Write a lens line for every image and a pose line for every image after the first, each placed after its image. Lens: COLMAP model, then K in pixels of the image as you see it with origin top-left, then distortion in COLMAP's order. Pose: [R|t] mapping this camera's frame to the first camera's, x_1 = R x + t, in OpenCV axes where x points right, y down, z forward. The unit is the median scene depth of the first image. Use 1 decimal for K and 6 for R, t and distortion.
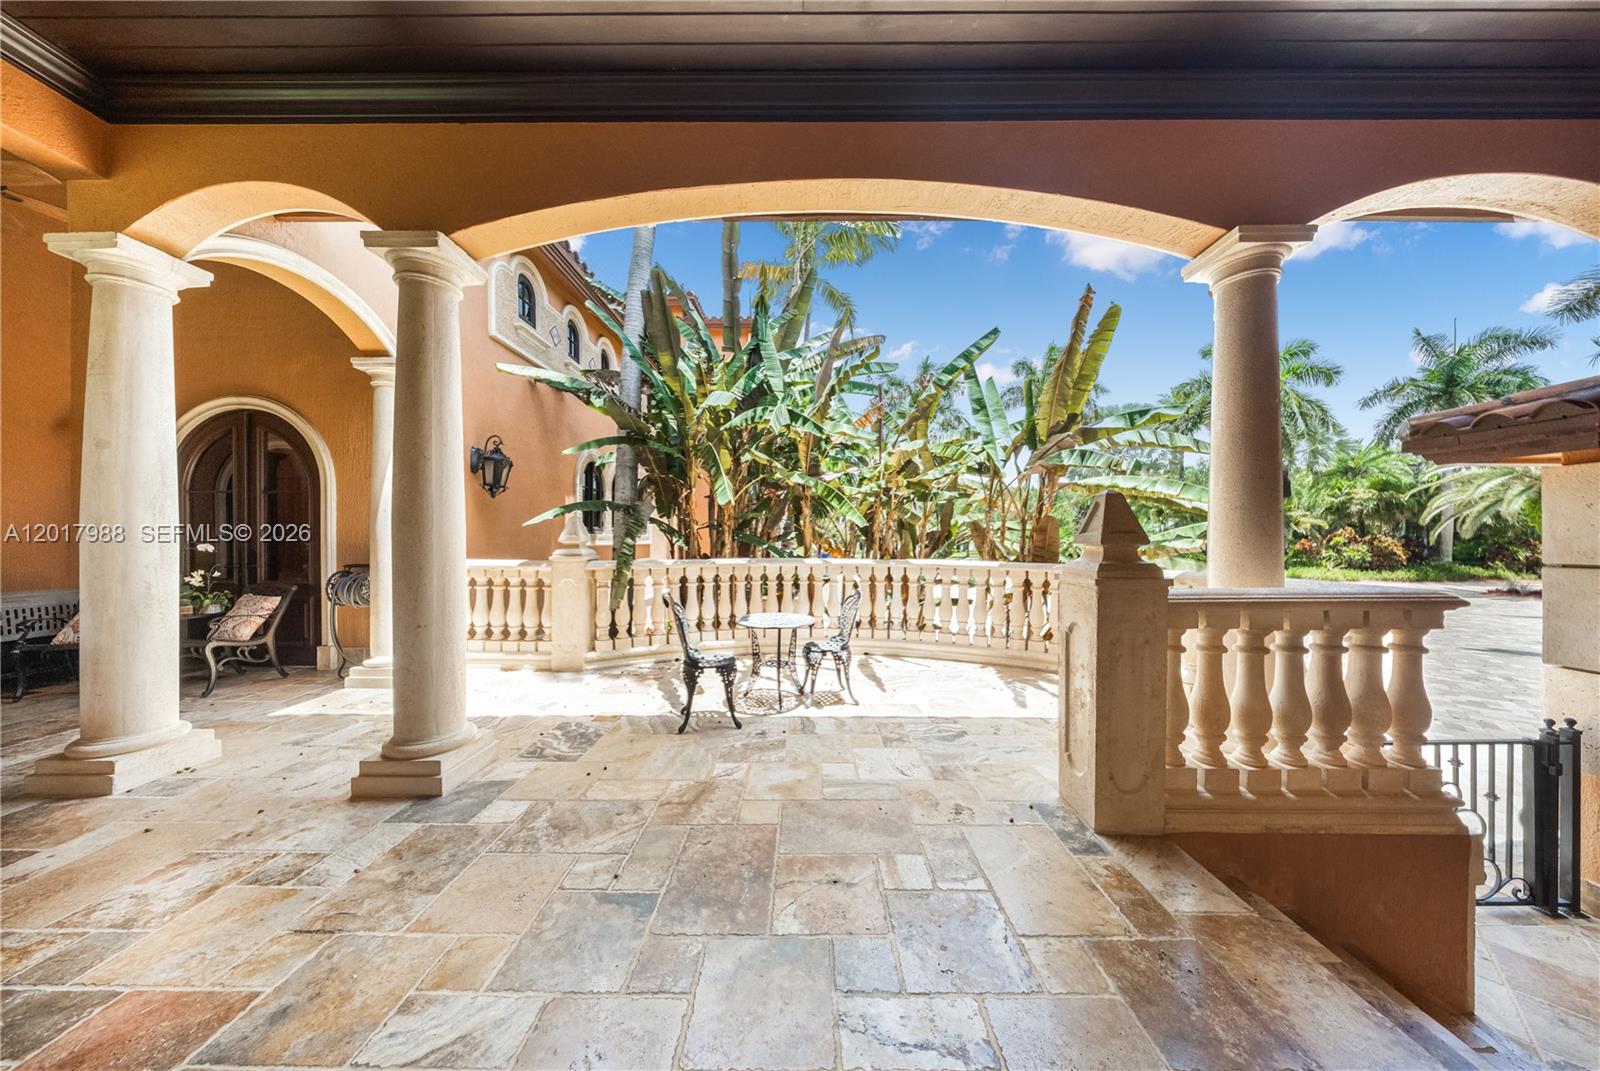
lens RADIAL K [[485.0, 0, 796.7], [0, 485.0, 537.5], [0, 0, 1]] dist [-0.001576, -0.000285]
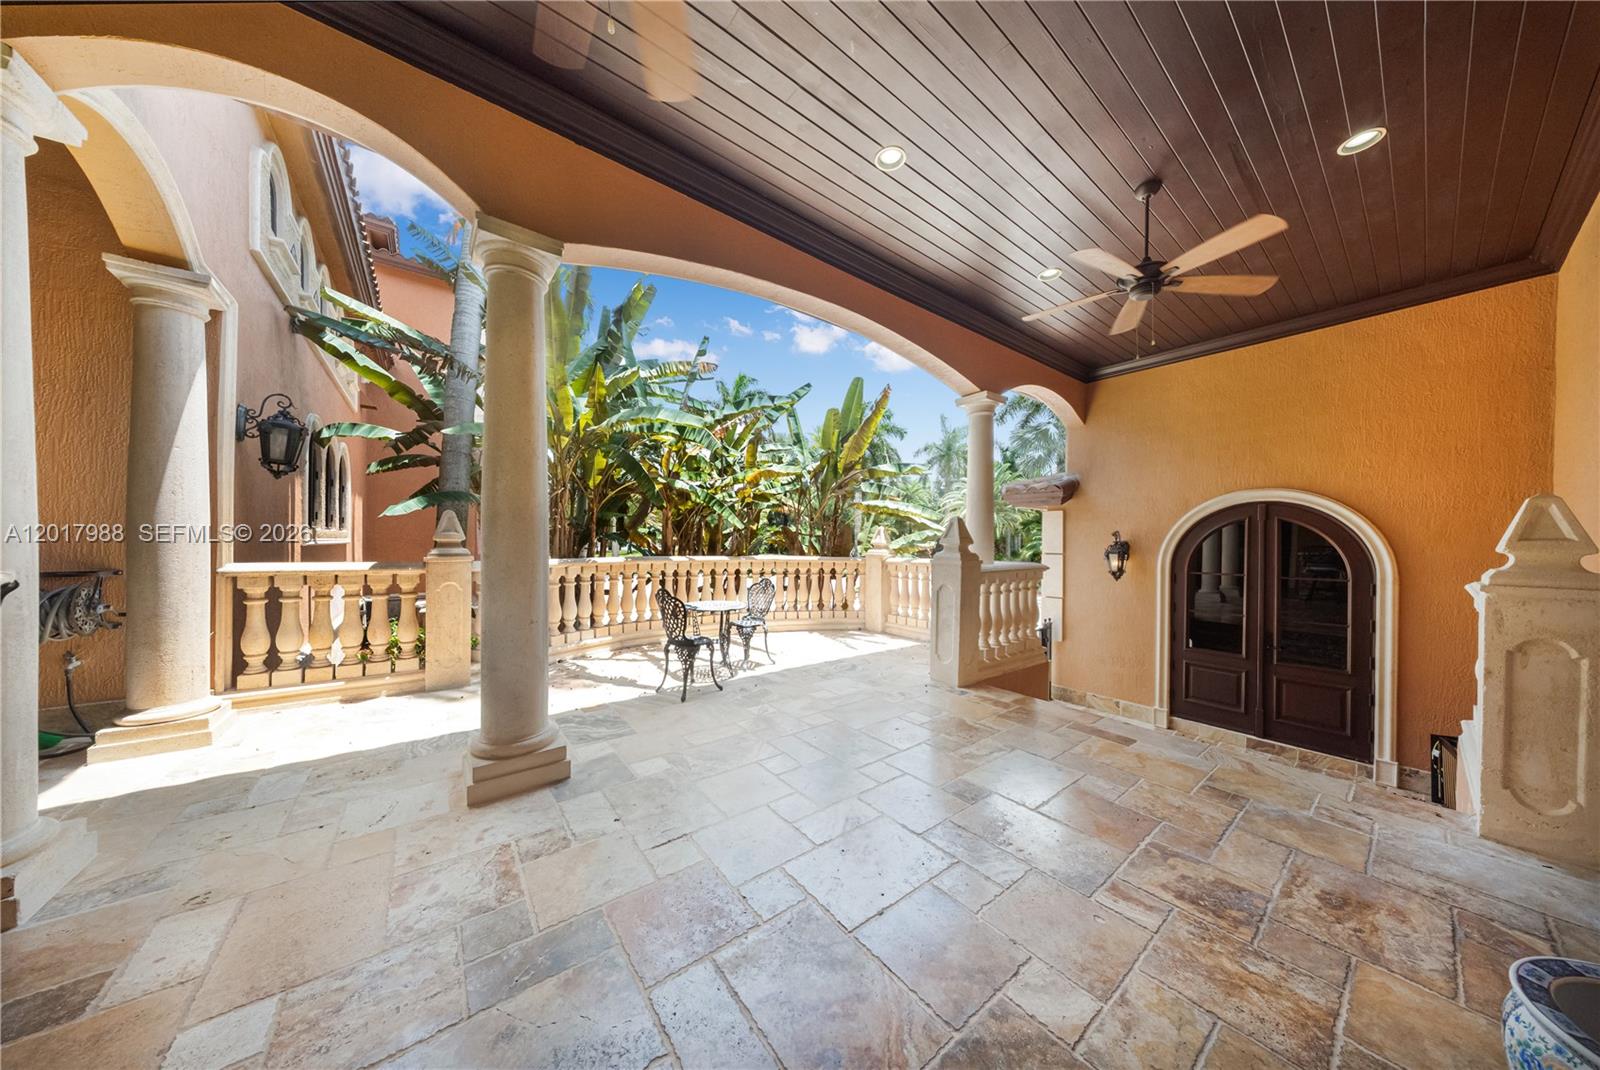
lens RADIAL K [[485.0, 0, 805.3], [0, 485.0, 538.4], [0, 0, 1]] dist [-0.001576, -0.000285]
pose [[0.784829, 0.009758, 0.619635, -0.897747], [-0.010614, 0.999941, -0.002303, 0.003315], [-0.619621, -0.004769, 0.784886, -0.140381]]
